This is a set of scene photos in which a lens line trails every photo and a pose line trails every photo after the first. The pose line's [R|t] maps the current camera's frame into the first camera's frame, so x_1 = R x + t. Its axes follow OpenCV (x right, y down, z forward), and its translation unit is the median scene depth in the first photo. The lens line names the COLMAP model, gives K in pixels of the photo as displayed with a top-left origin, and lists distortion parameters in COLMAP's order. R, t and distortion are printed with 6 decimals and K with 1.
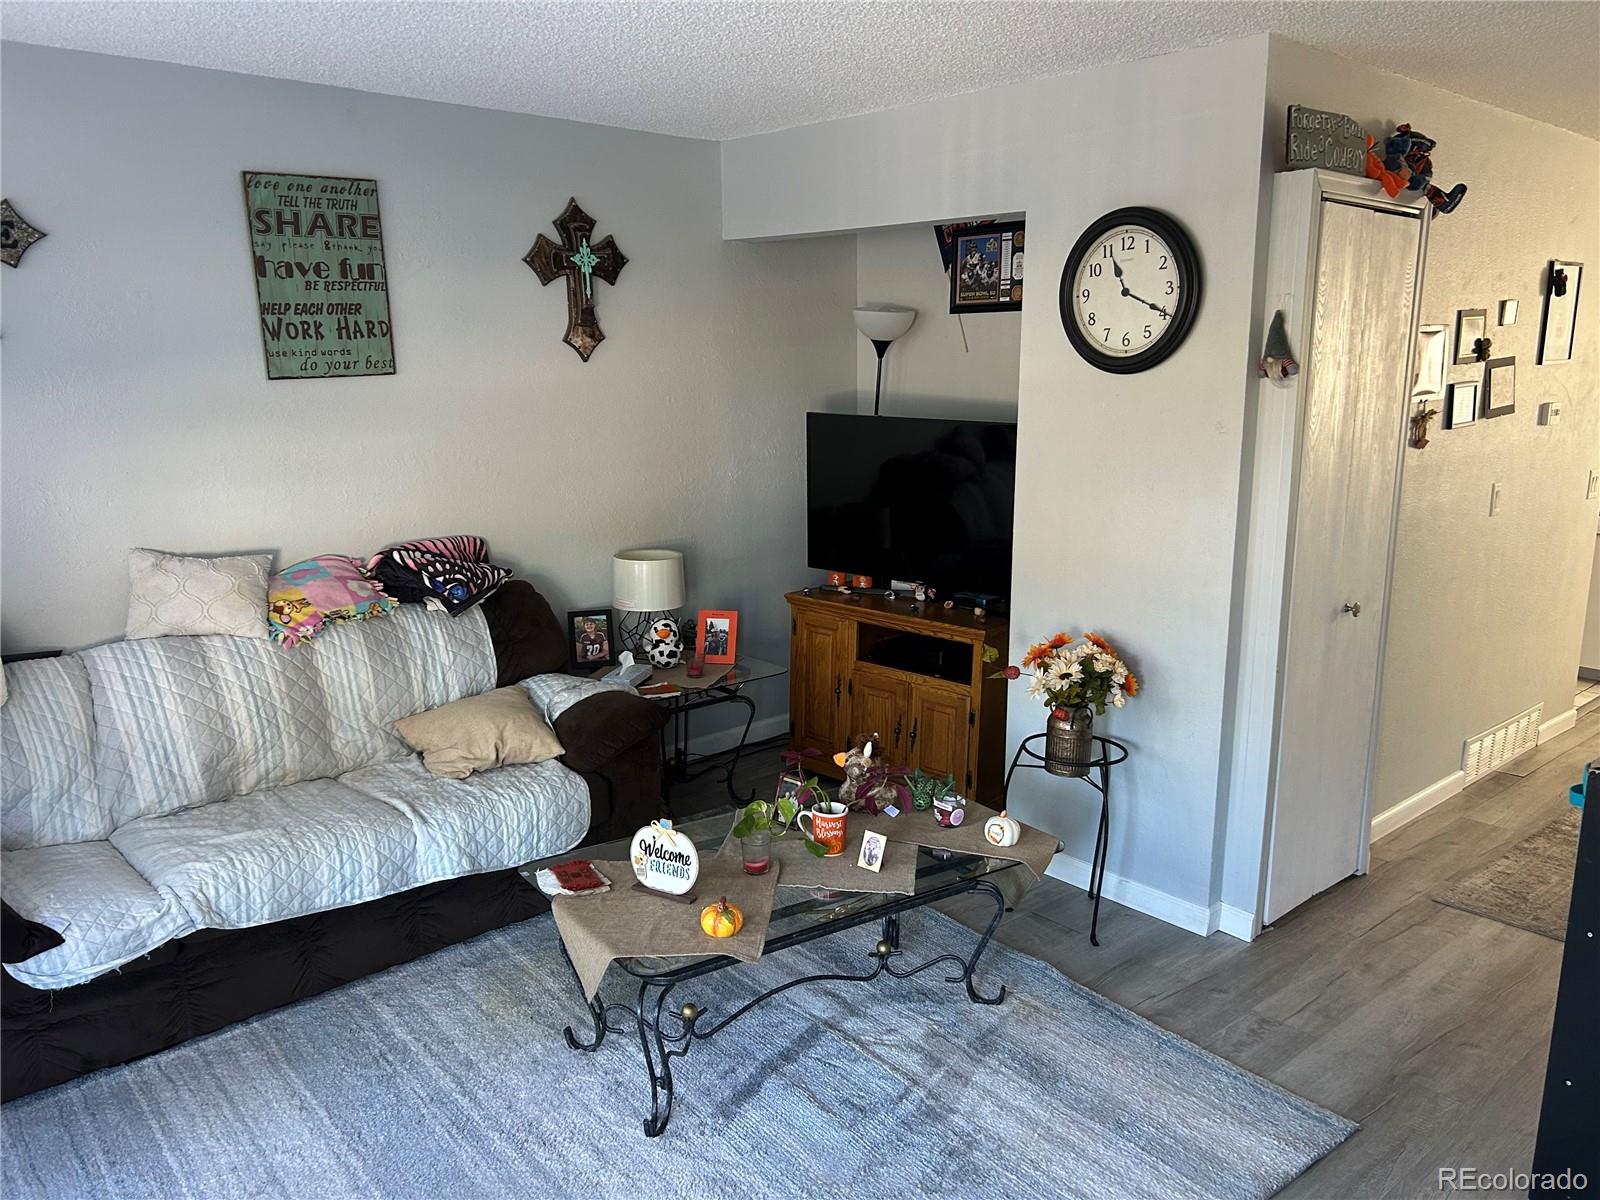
lens RADIAL K [[1213.2, 0, 800.0], [0, 1213.2, 600.0], [0, 0, 1]] dist [0.129347, -0.300029]
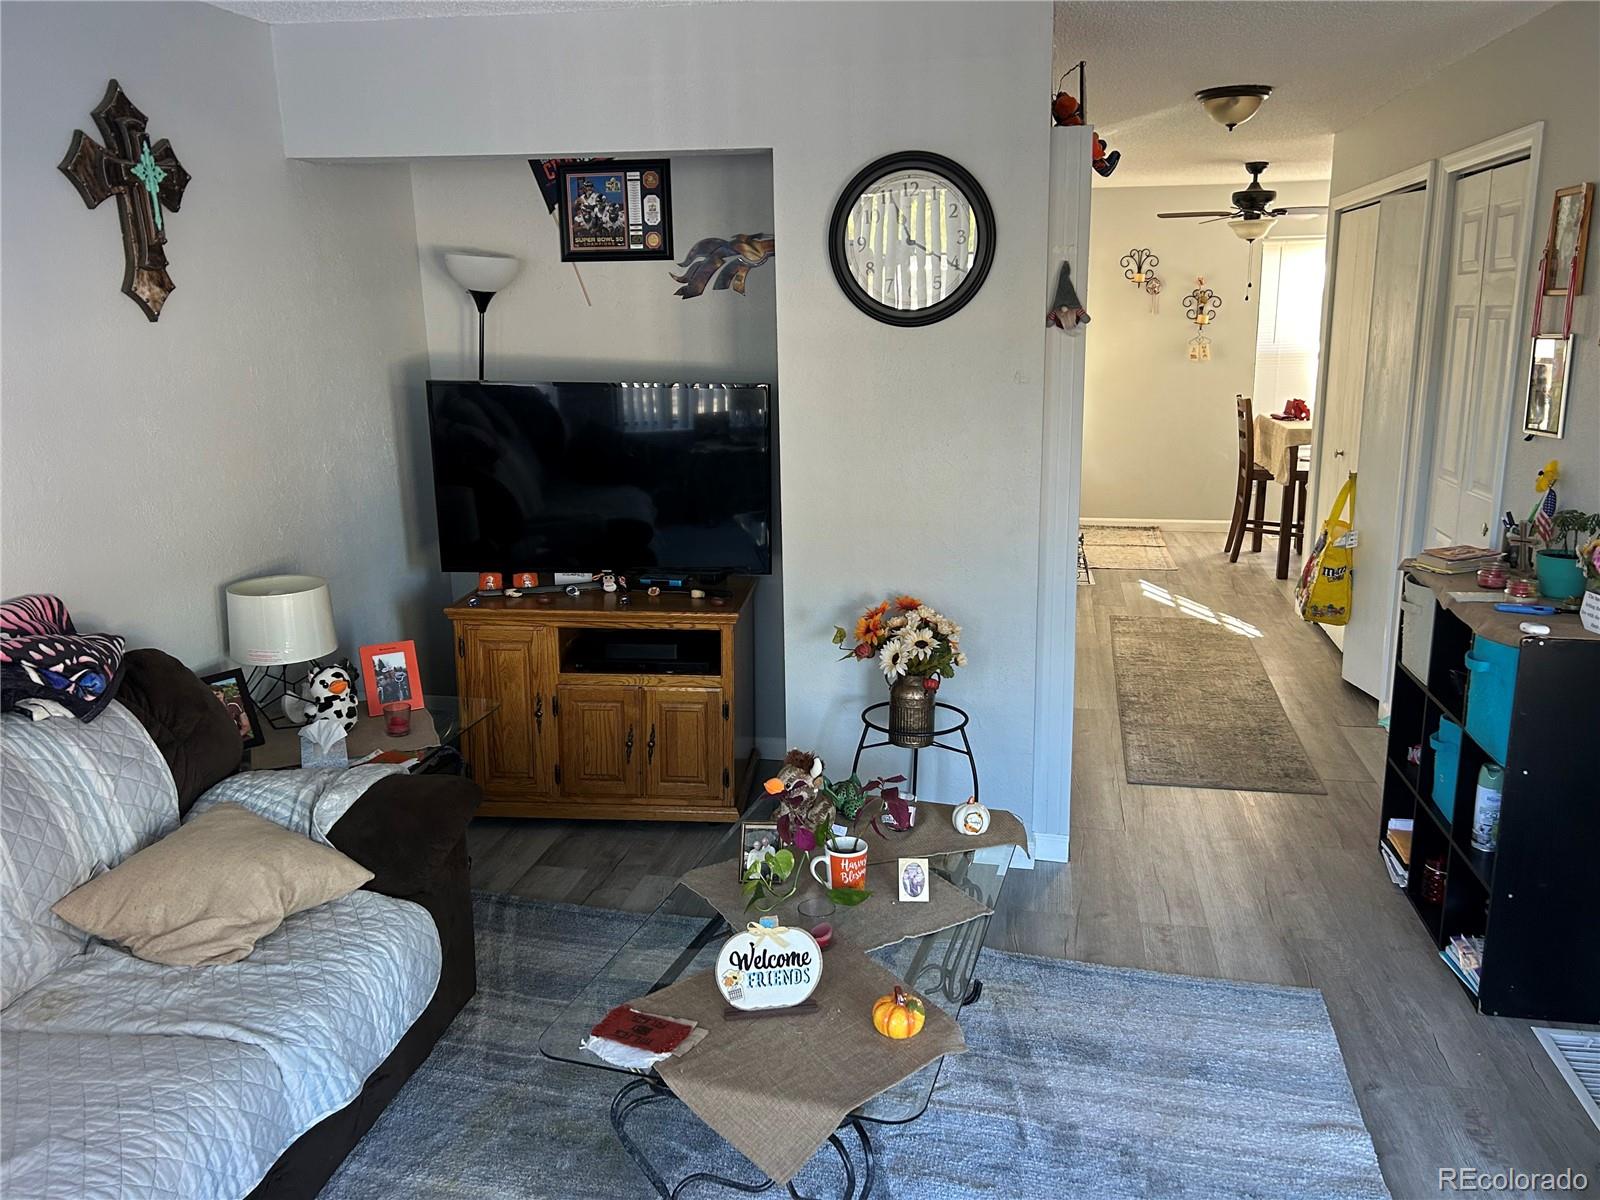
lens RADIAL K [[1206.7, 0, 803.4], [0, 1206.7, 587.1], [0, 0, 1]] dist [0.058416, -0.072201]
pose [[0.789119, -0.145837, 0.596676, -0.338036], [0.131899, 0.988977, 0.067281, -0.047126], [-0.599911, 0.025608, 0.799657, 0.246429]]
